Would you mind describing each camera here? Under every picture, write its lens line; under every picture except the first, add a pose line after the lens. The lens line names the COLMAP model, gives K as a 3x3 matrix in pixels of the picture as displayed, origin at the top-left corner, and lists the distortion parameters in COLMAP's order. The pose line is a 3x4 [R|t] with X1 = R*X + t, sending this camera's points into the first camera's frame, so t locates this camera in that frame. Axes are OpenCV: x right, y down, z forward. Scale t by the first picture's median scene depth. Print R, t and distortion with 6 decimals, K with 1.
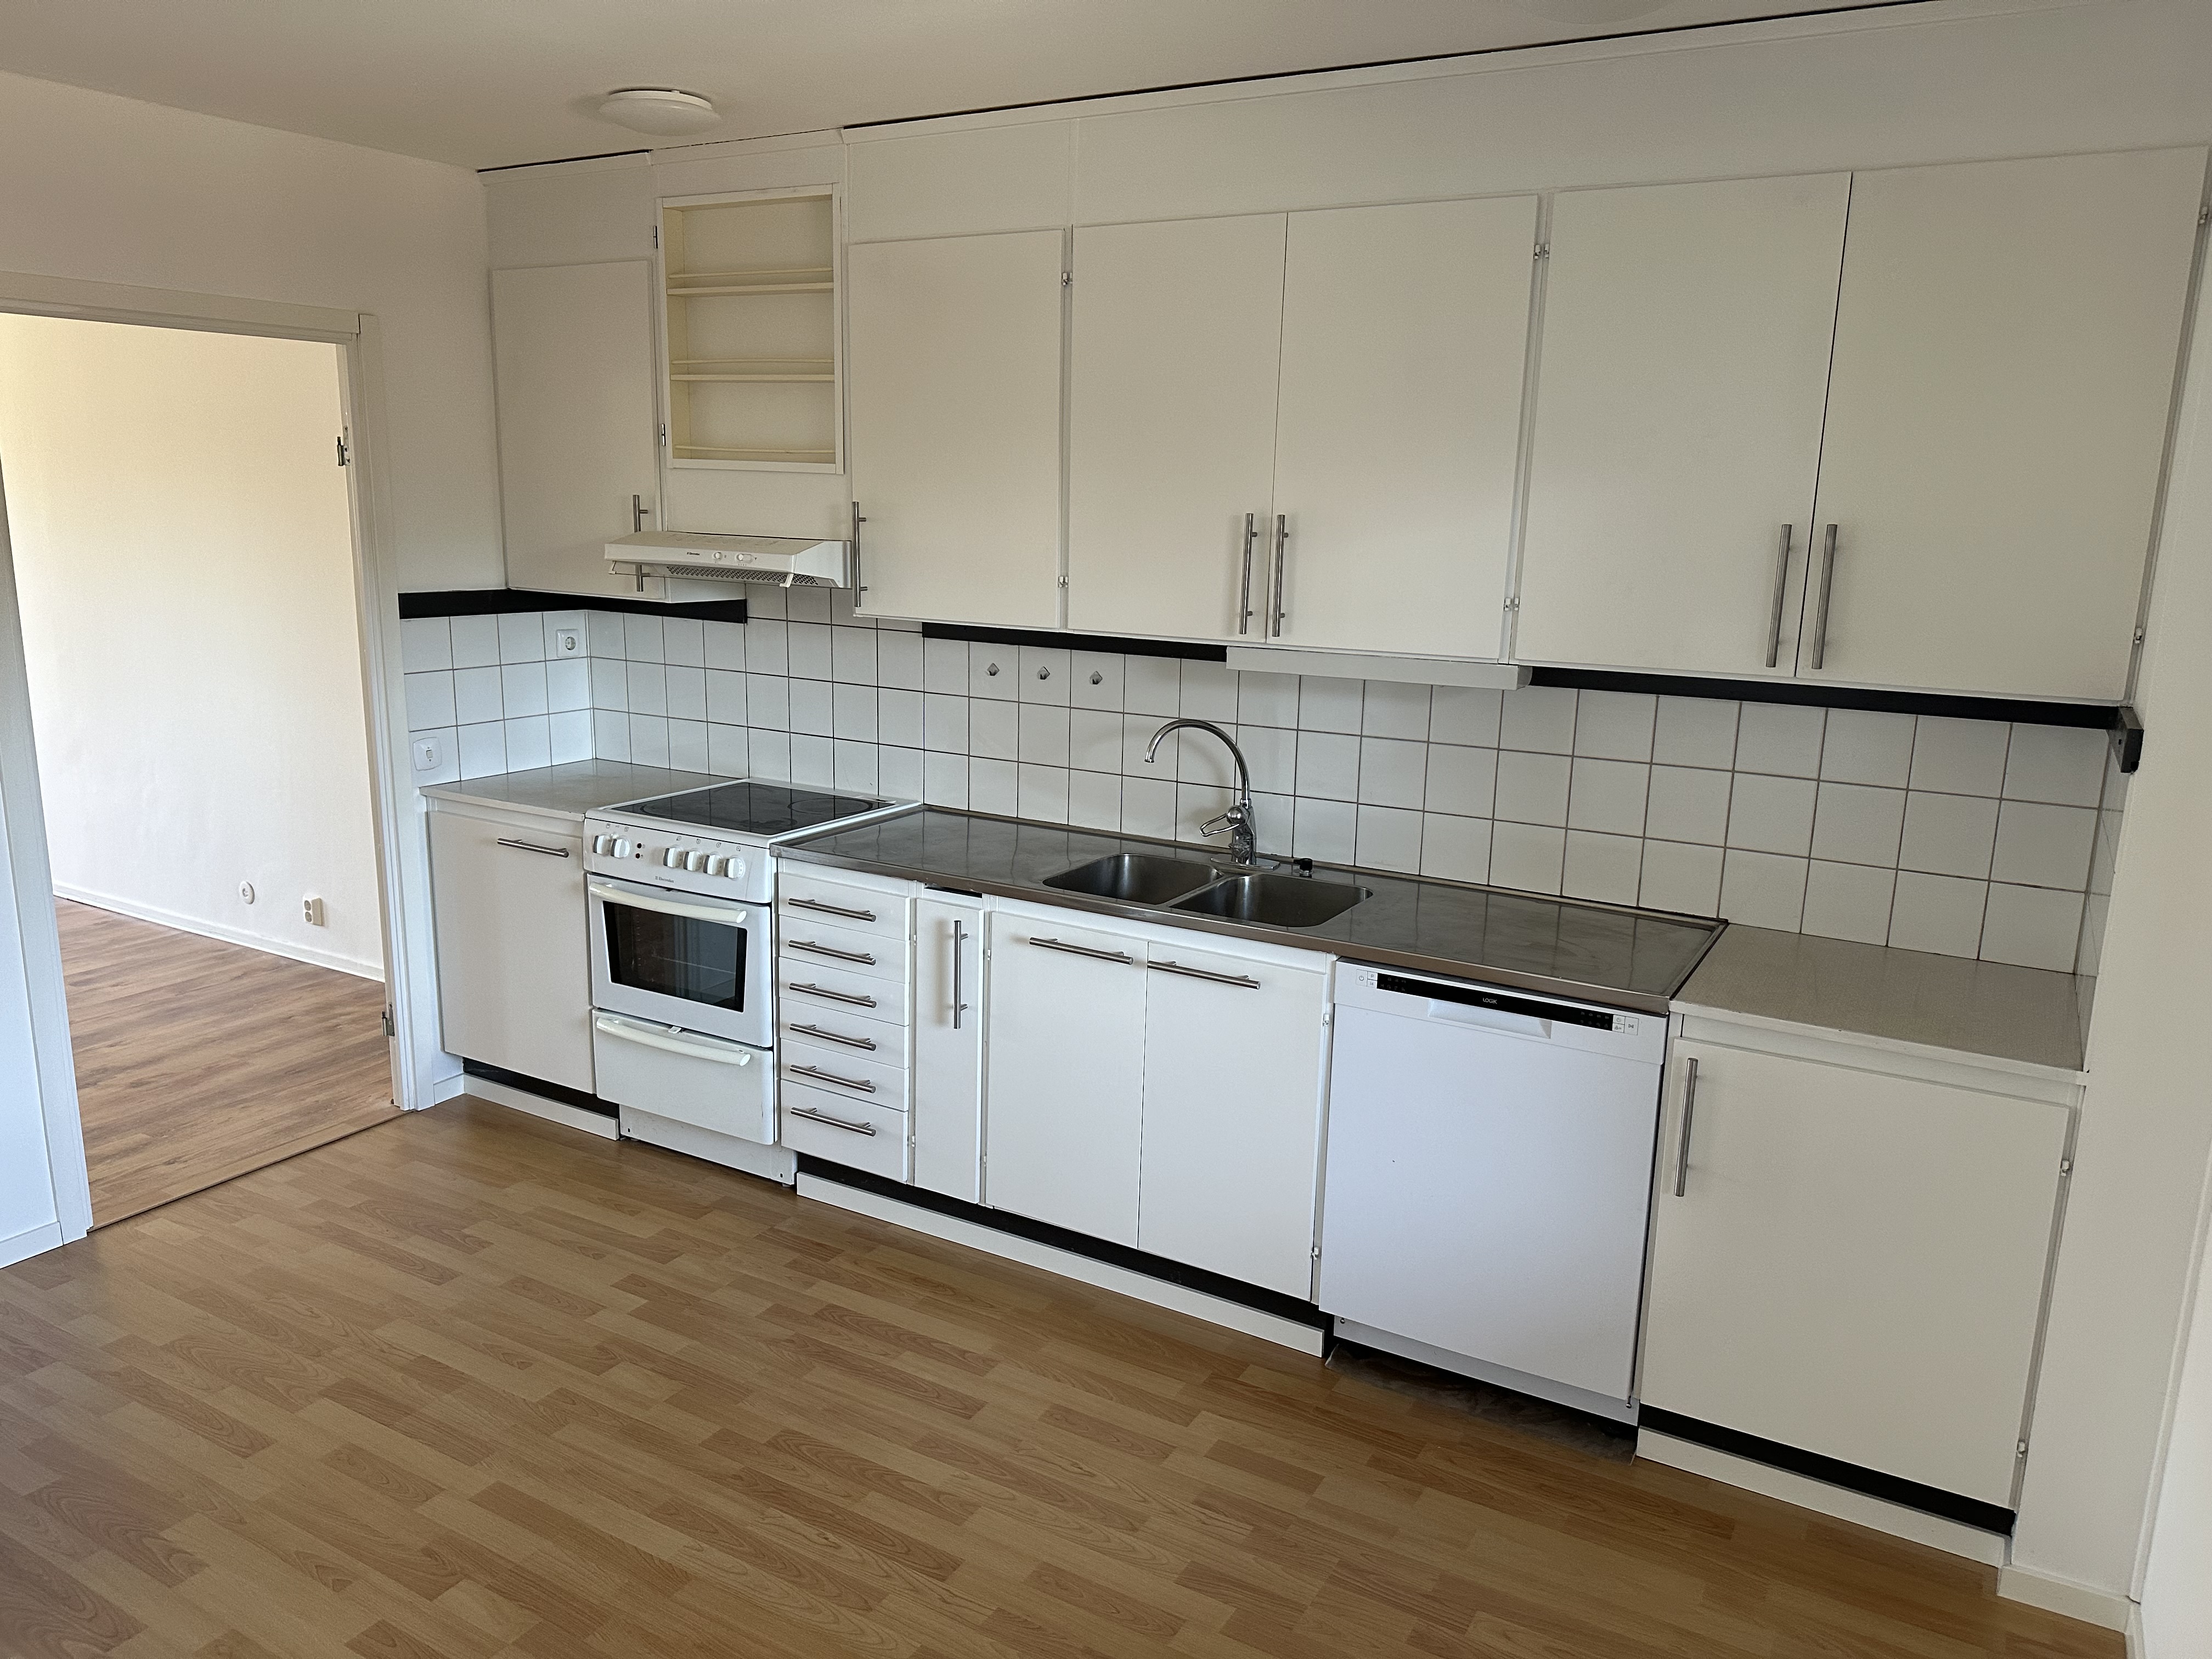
lens RADIAL K [[1566.0, 0, 1115.3], [0, 1566.0, 822.8], [0, 0, 1]] dist [-0.000558, -0.005547]
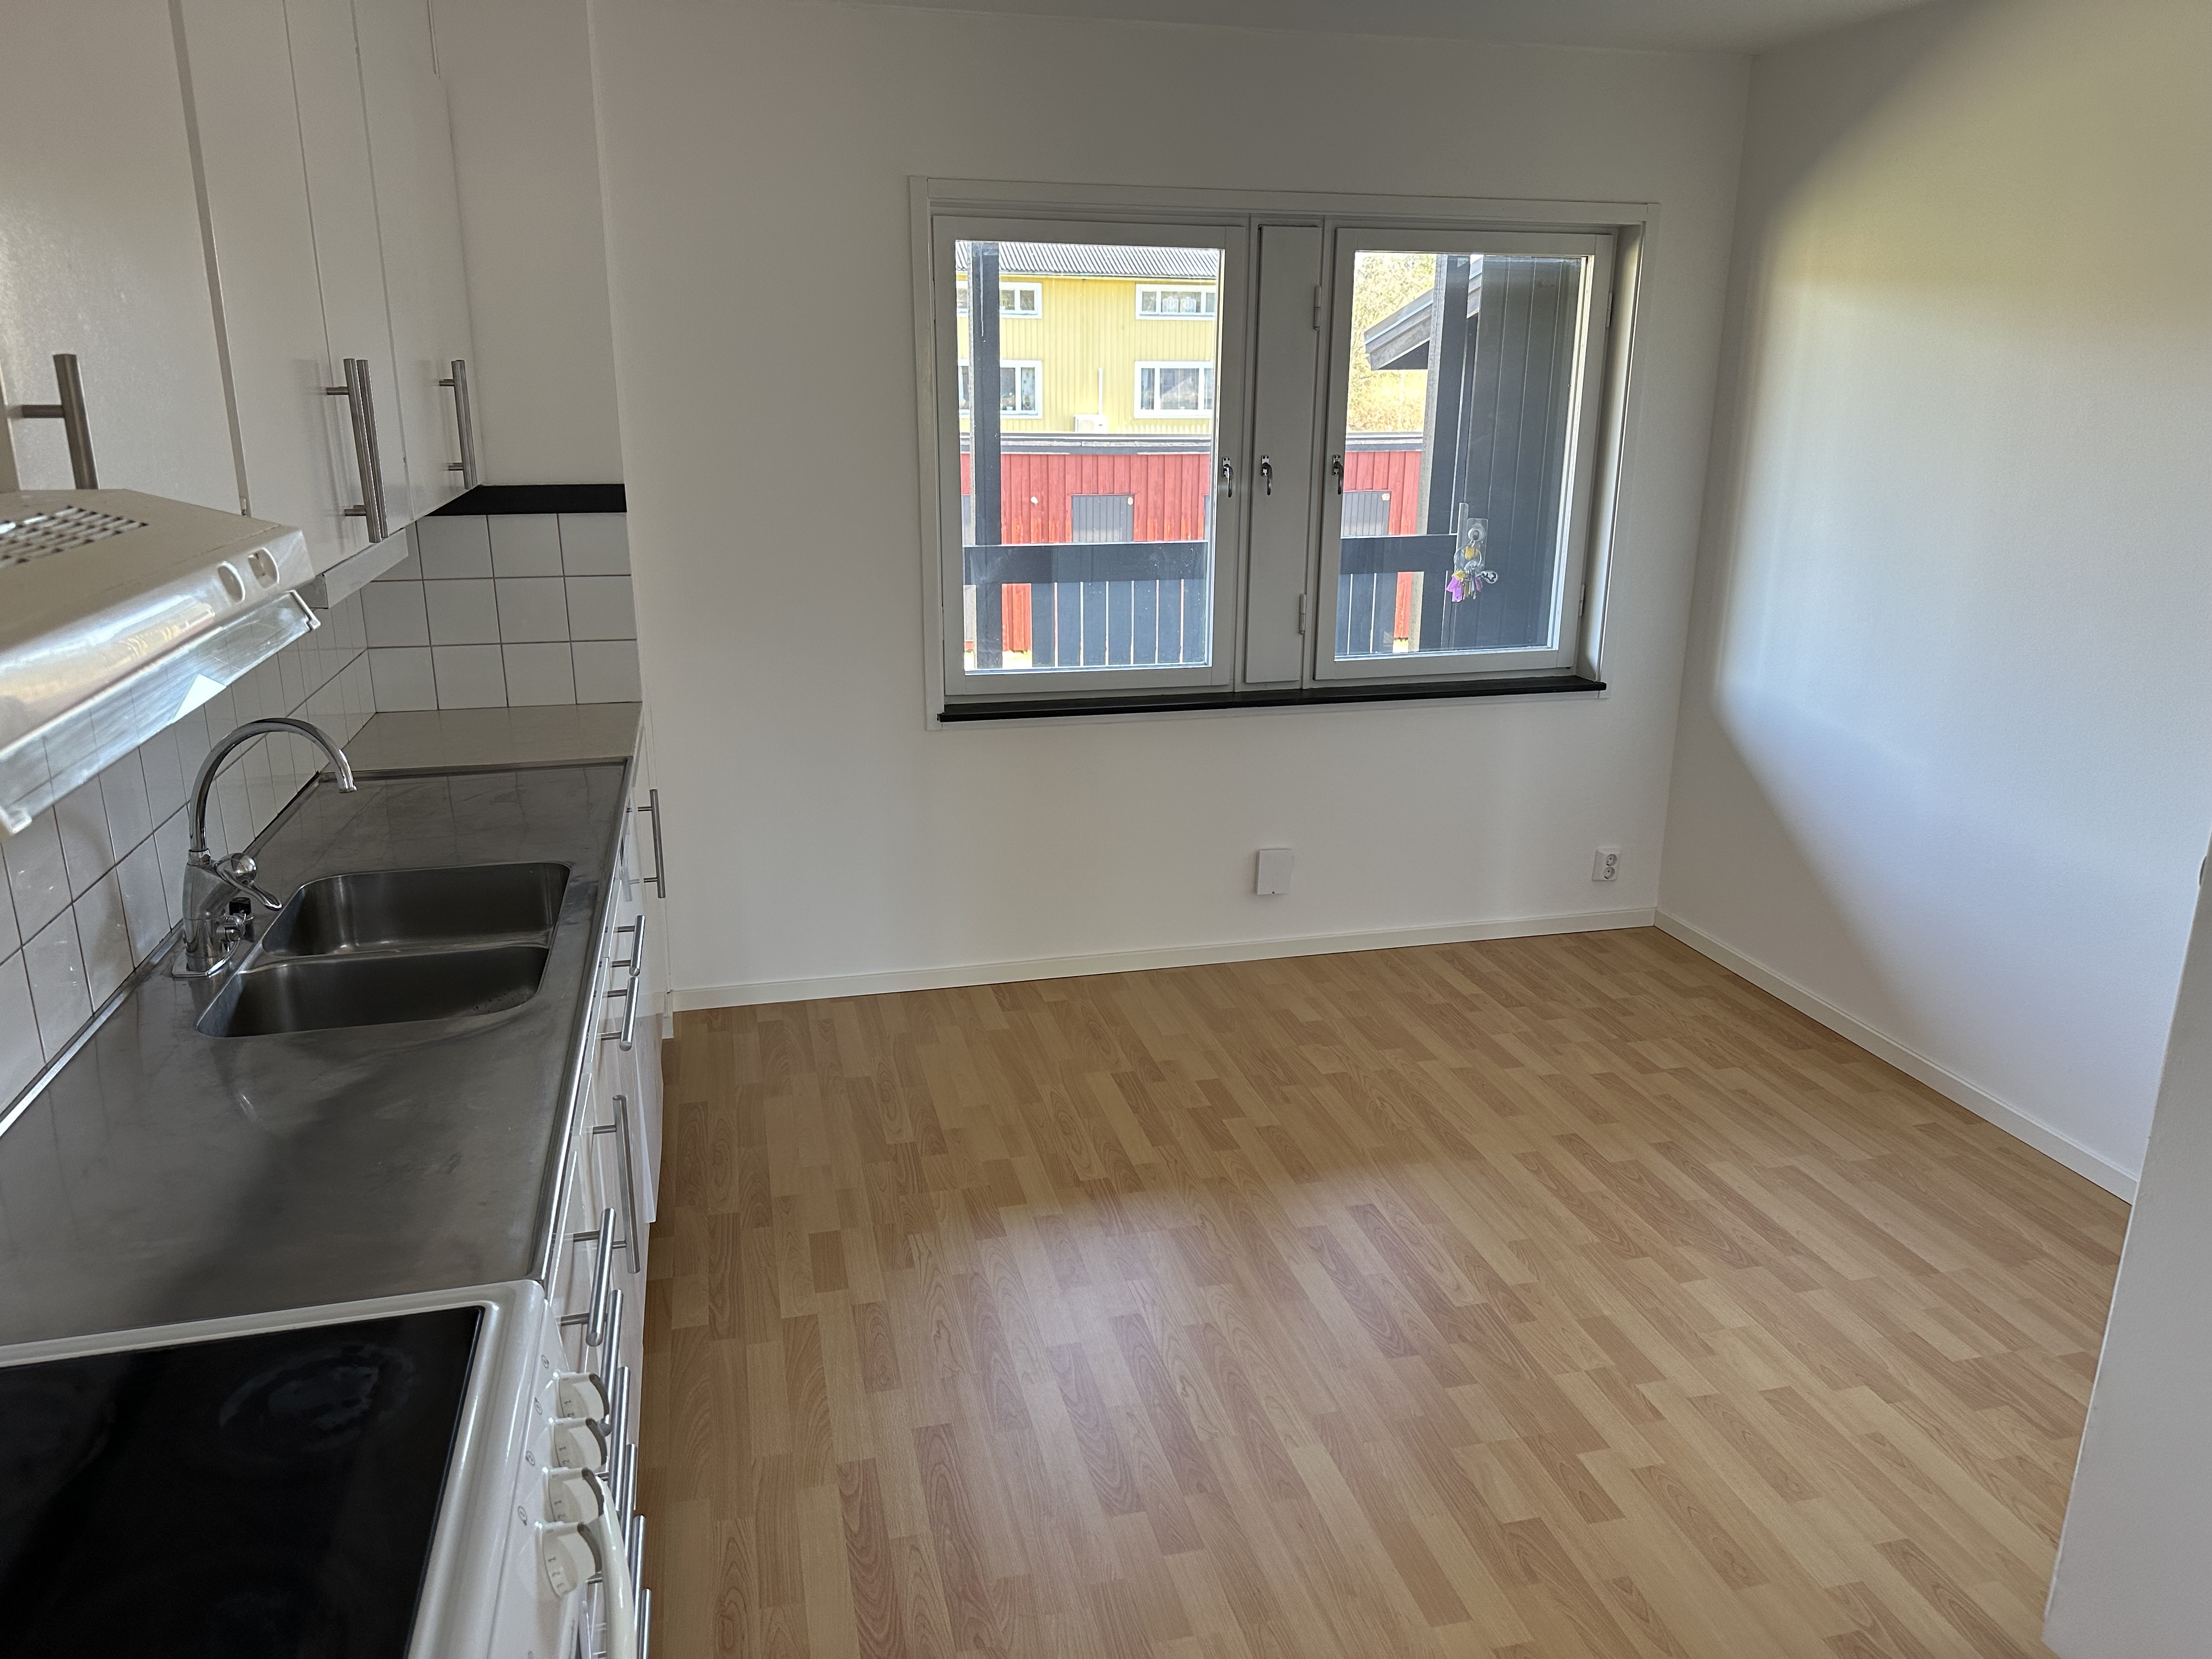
lens RADIAL K [[1566.0, 0, 1116.9], [0, 1566.0, 833.7], [0, 0, 1]] dist [-0.000558, -0.005547]
pose [[-0.700246, -0.228592, 0.676315, -0.721972], [0.136939, 0.886749, 0.441502, -0.306662], [-0.700645, 0.401773, -0.589639, 1.407143]]
